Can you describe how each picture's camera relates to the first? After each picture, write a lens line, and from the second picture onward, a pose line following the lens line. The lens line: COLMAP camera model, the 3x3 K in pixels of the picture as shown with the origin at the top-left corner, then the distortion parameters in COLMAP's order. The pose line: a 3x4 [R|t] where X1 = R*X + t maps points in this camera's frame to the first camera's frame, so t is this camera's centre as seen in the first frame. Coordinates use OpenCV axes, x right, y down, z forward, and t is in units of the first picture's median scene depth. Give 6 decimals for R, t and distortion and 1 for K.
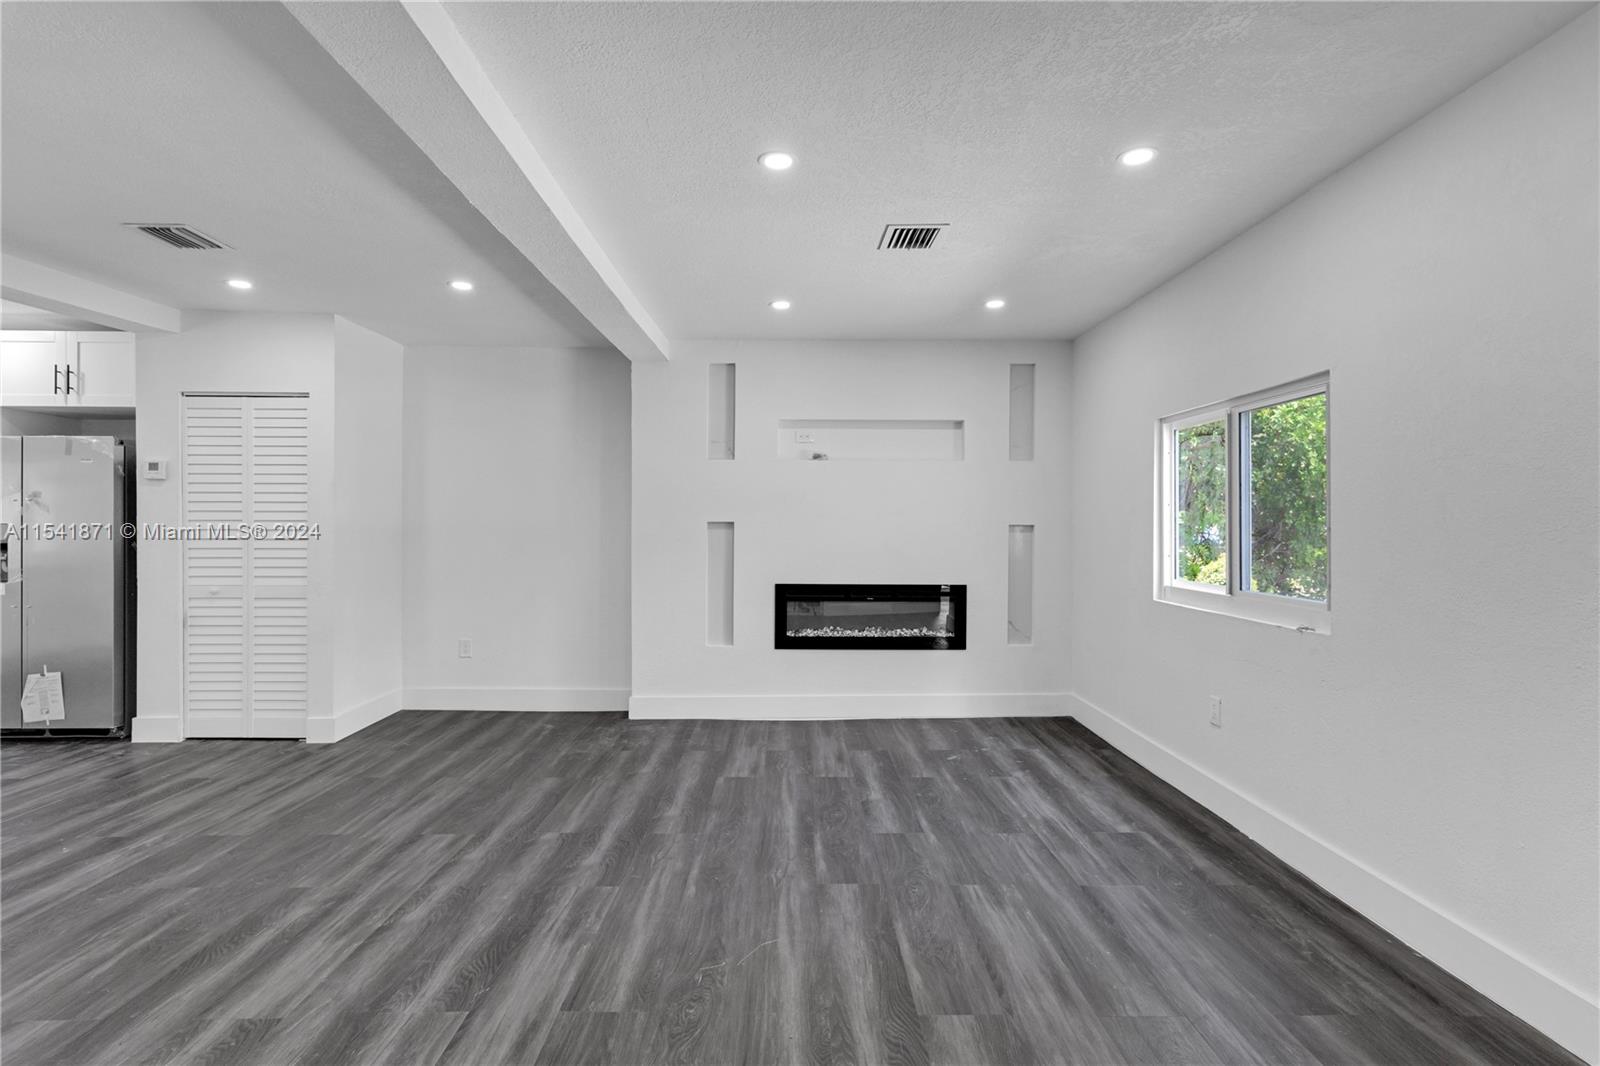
lens RADIAL K [[780.7, 0, 798.2], [0, 780.7, 526.9], [0, 0, 1]] dist [-0.000213, 0.000132]
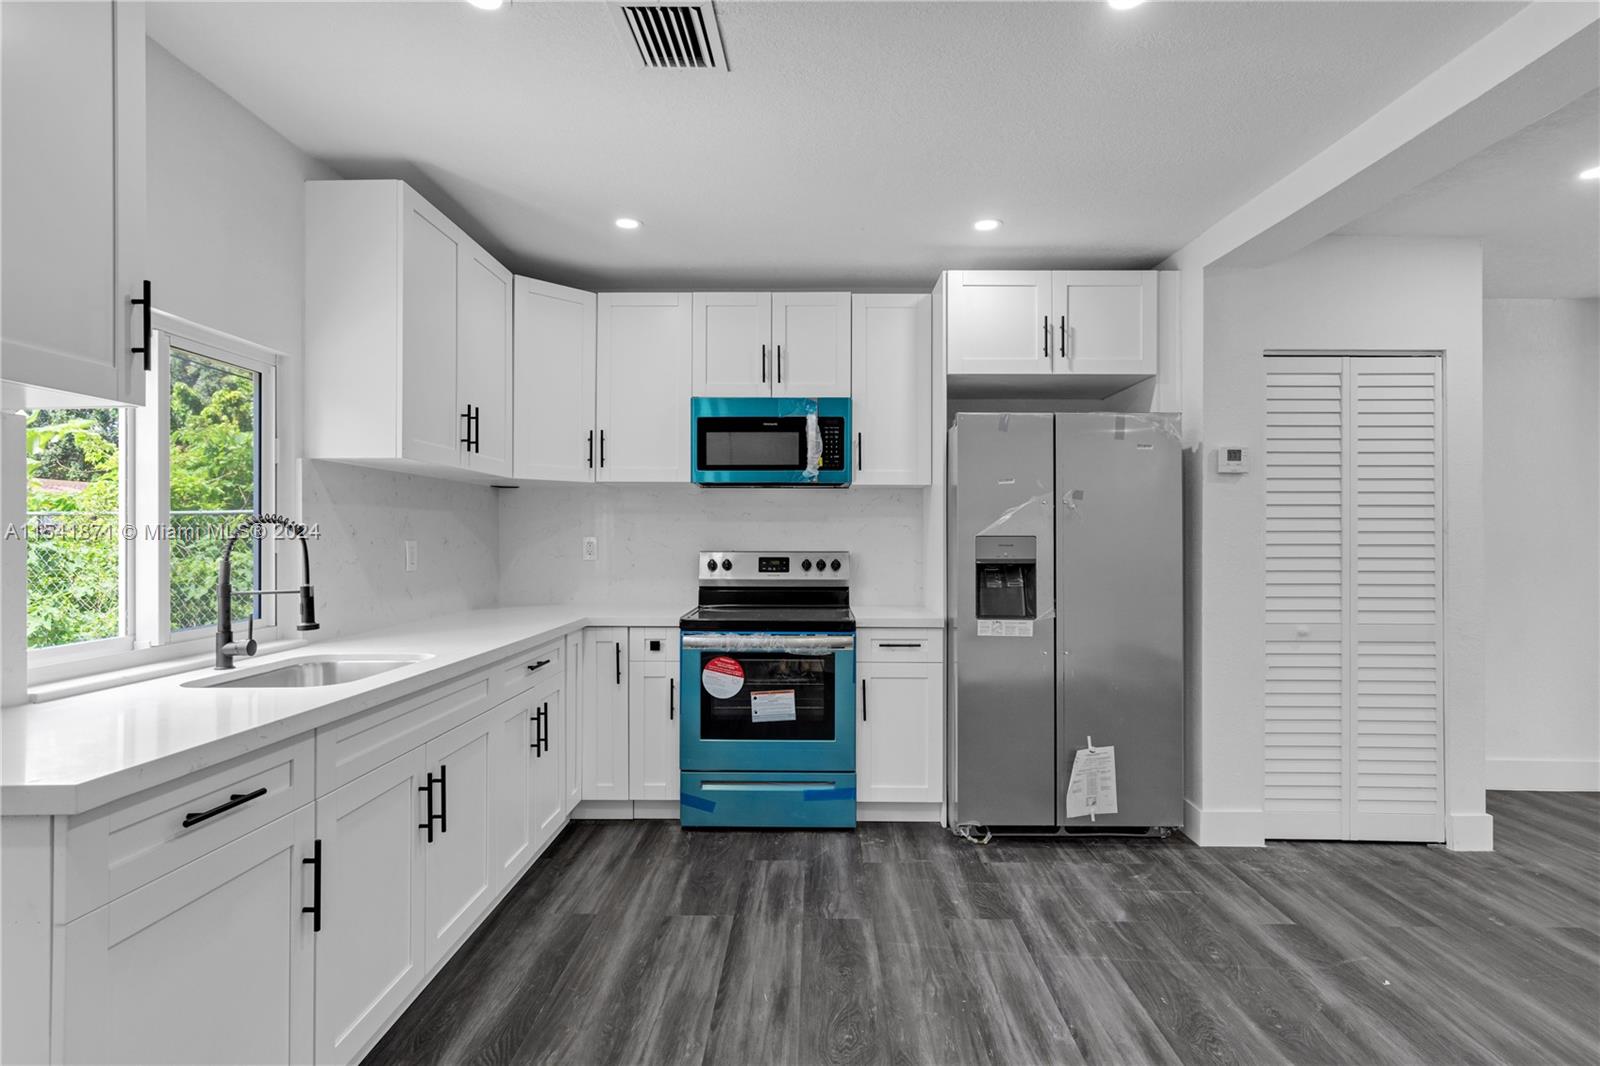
lens RADIAL K [[780.7, 0, 798.2], [0, 780.7, 526.9], [0, 0, 1]] dist [-0.000213, 0.000132]
pose [[0.999285, -0.001246, -0.037782, -1.186032], [0.000726, 0.999905, -0.013772, -0.002937], [0.037796, 0.013735, 0.999191, 0.277085]]
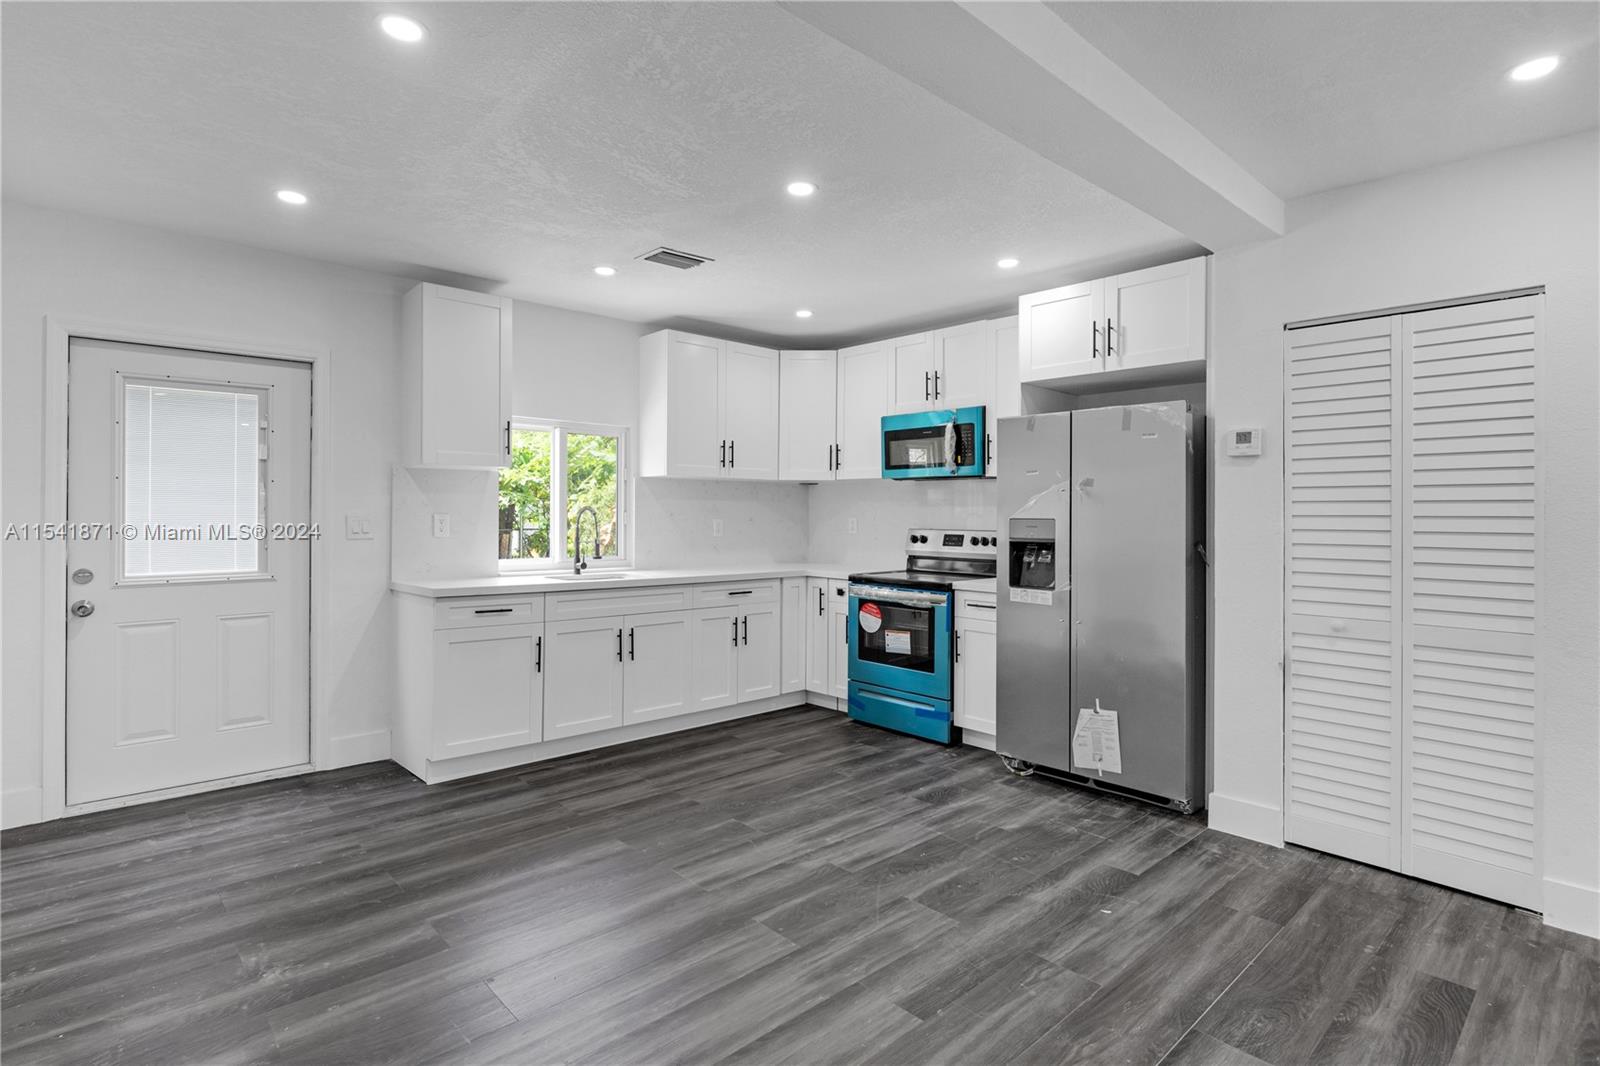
lens RADIAL K [[787.3, 0, 807.7], [0, 787.3, 507.6], [0, 0, 1]] dist [-0.000223, -0.000149]
pose [[0.674437, -0.004027, -0.738322, -0.567473], [-0.007050, 0.999904, -0.011894, -0.004391], [0.738299, 0.013227, 0.674344, 0.242963]]
